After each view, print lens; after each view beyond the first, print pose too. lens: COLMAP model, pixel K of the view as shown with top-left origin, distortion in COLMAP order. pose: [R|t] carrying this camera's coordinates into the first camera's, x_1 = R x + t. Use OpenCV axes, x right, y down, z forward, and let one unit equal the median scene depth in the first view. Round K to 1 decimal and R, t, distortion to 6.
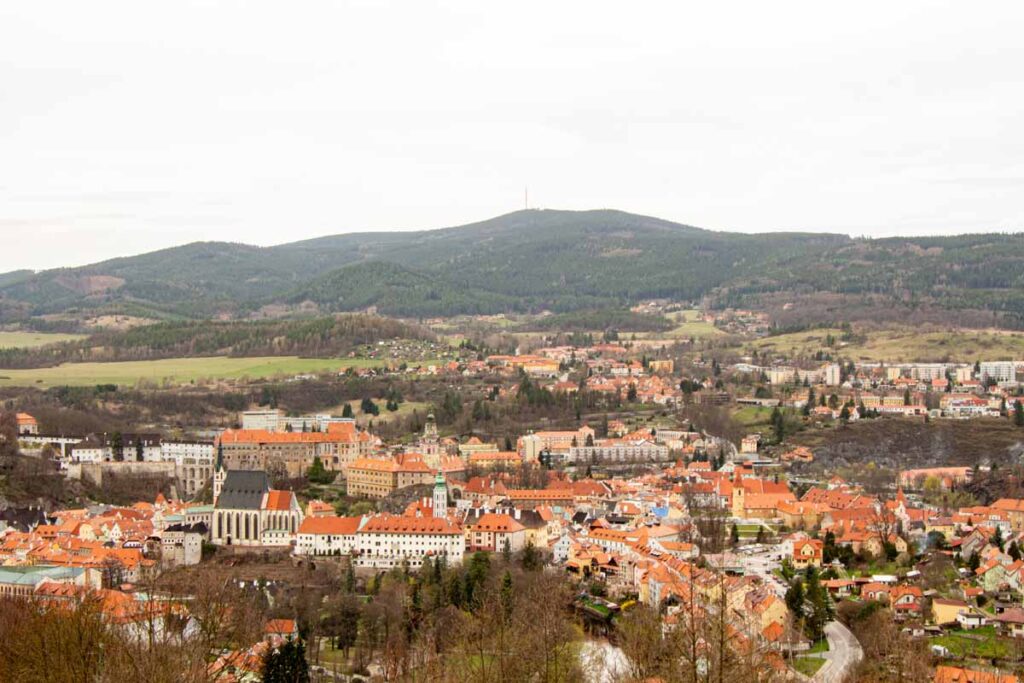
lens RADIAL K [[1672.7, 0, 512.0], [0, 1672.7, 341.5], [0, 0, 1]] dist [0.159035, 0.000856]
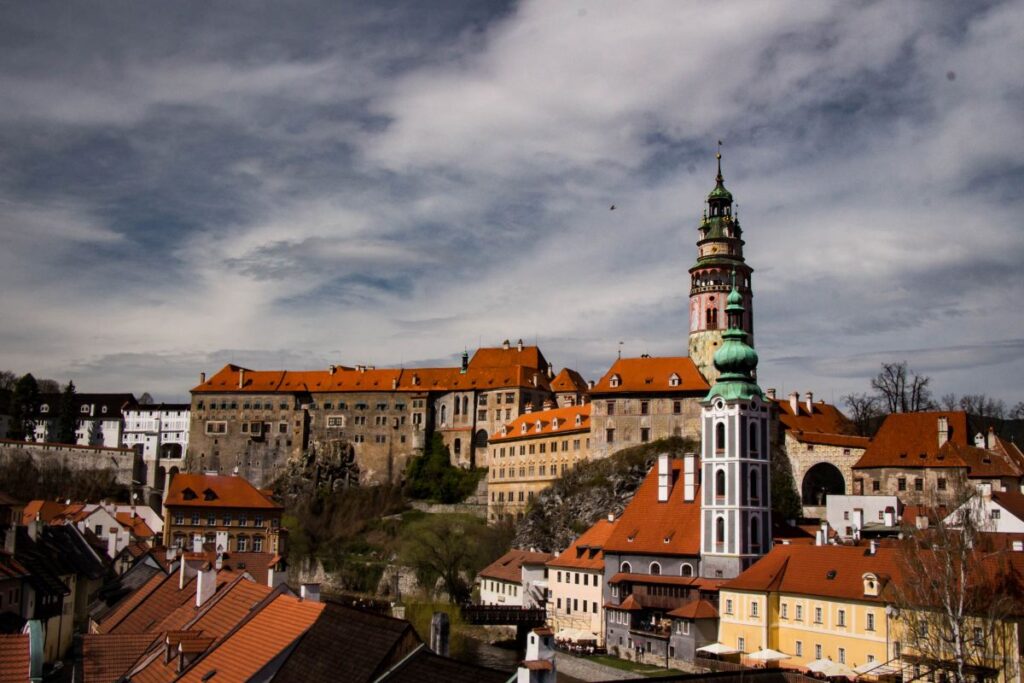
lens RADIAL K [[1178.3, 0, 512.0], [0, 1178.3, 341.5], [0, 0, 1]] dist [-0.070685, 0.005847]
pose [[0.957769, -0.019363, -0.286887, -0.026262], [-0.028837, 0.986231, -0.162839, 0.095395], [0.286090, 0.164235, 0.944023, 0.792321]]
